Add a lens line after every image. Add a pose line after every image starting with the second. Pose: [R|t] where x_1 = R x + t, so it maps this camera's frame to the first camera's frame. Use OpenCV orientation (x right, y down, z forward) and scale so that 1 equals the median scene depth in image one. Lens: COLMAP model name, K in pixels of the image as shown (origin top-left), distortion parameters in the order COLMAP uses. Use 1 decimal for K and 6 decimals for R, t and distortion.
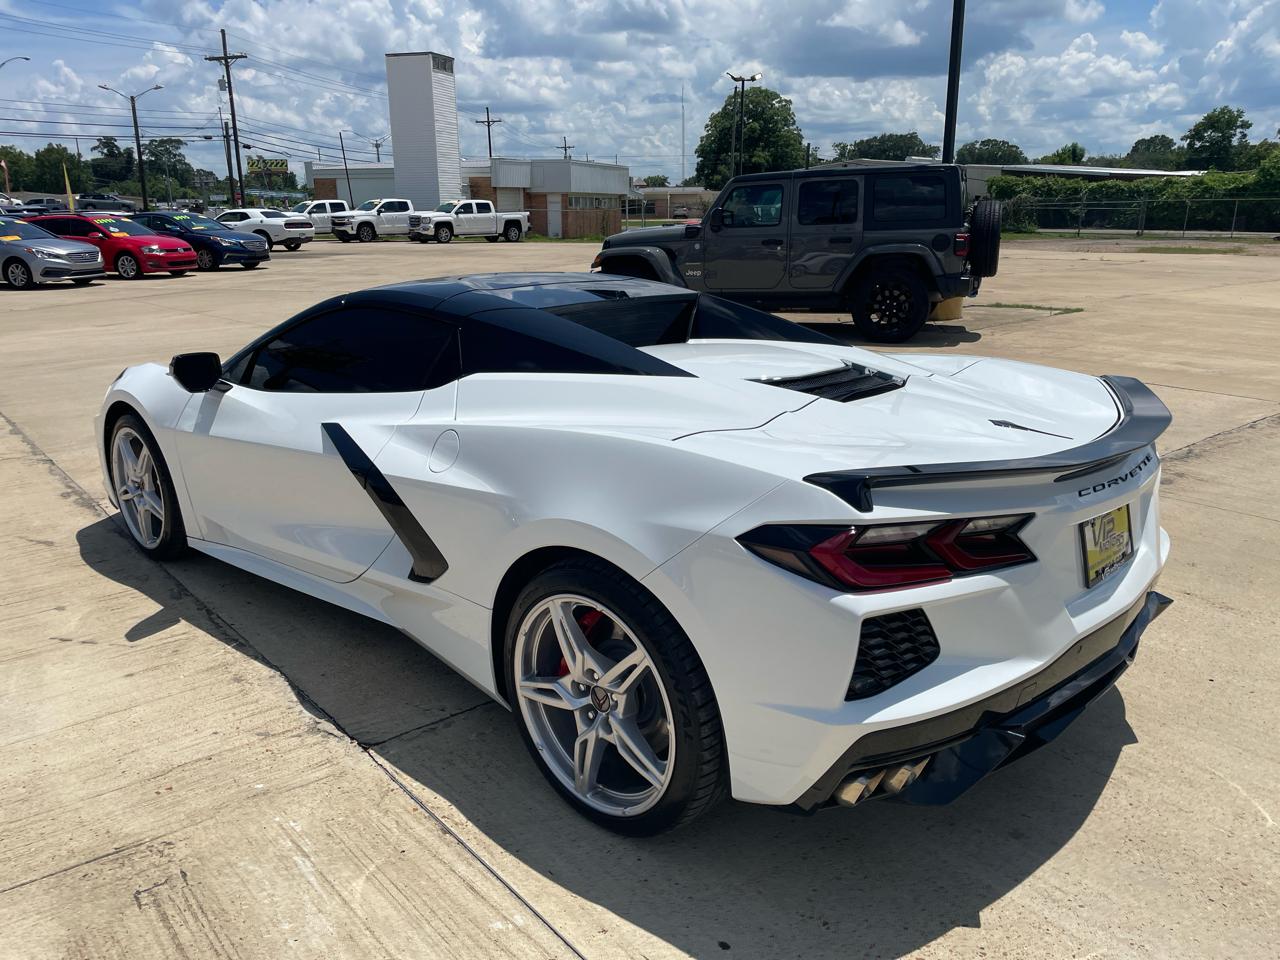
lens RADIAL K [[972.2, 0, 627.2], [0, 972.2, 478.8], [0, 0, 1]] dist [0.077713, -0.104563]
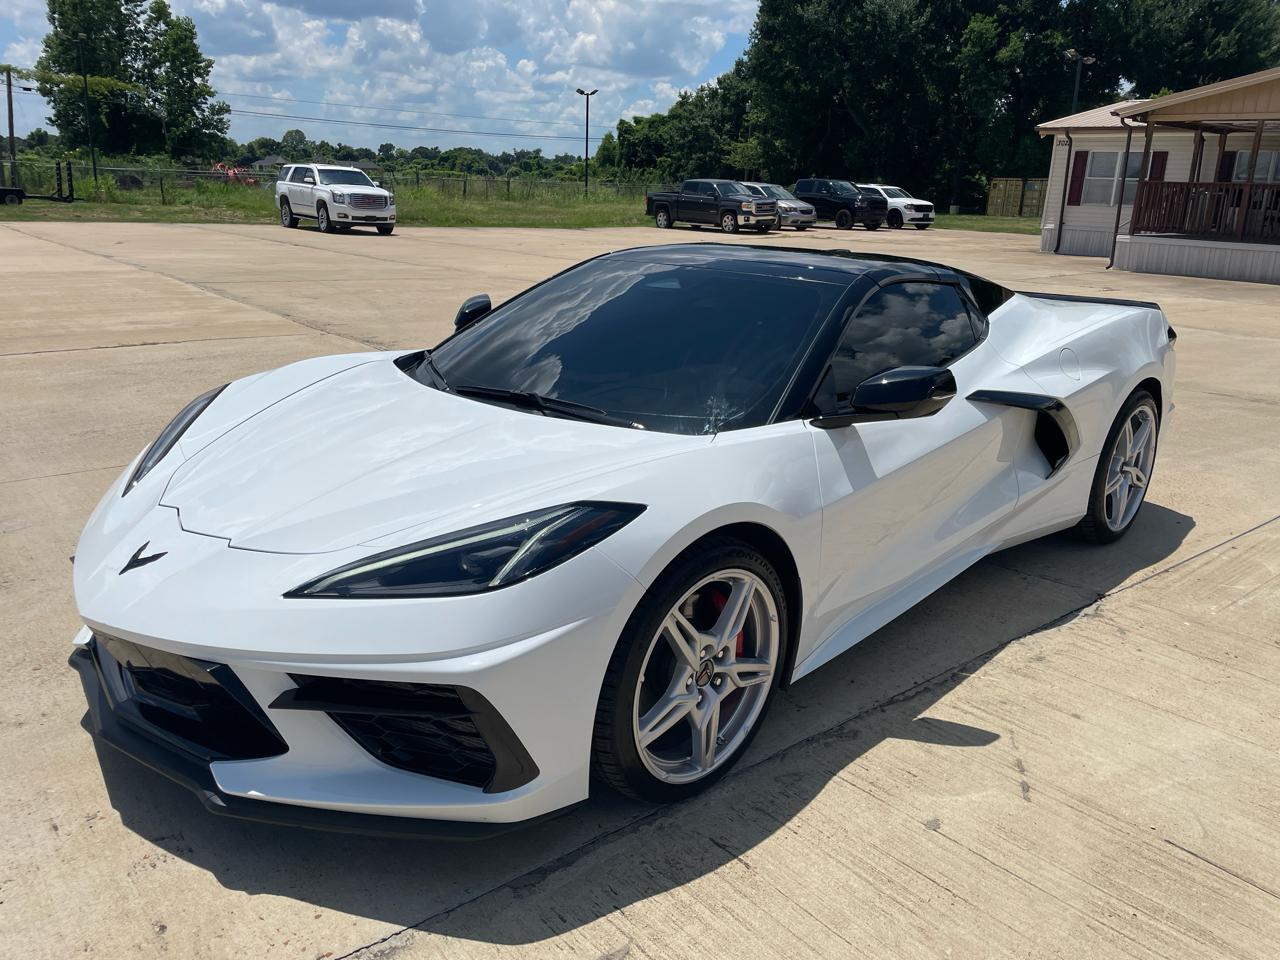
lens RADIAL K [[972.2, 0, 643.8], [0, 972.2, 478.4], [0, 0, 1]] dist [0.077713, -0.104563]
pose [[0.012722, -0.282056, 0.959313, -1.188524], [0.241981, 0.931743, 0.270741, -0.302472], [-0.970198, 0.228691, 0.080106, 1.155251]]
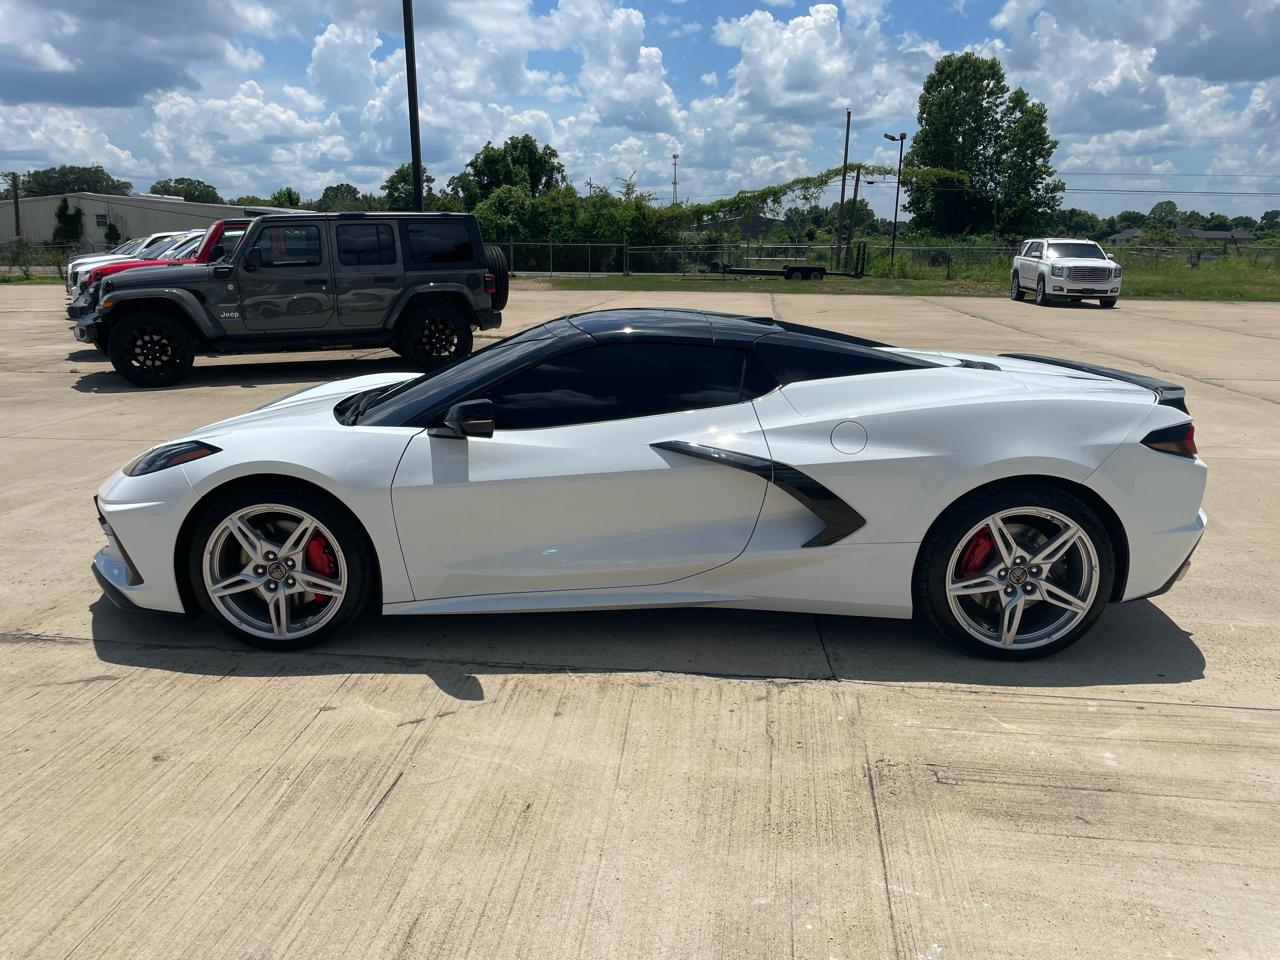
lens RADIAL K [[972.2, 0, 633.8], [0, 972.2, 479.5], [0, 0, 1]] dist [0.077713, -0.104563]
pose [[0.729111, -0.151230, 0.667478, -0.992746], [0.175920, 0.983924, 0.030763, -0.049800], [-0.661400, 0.094993, 0.743994, 0.167555]]
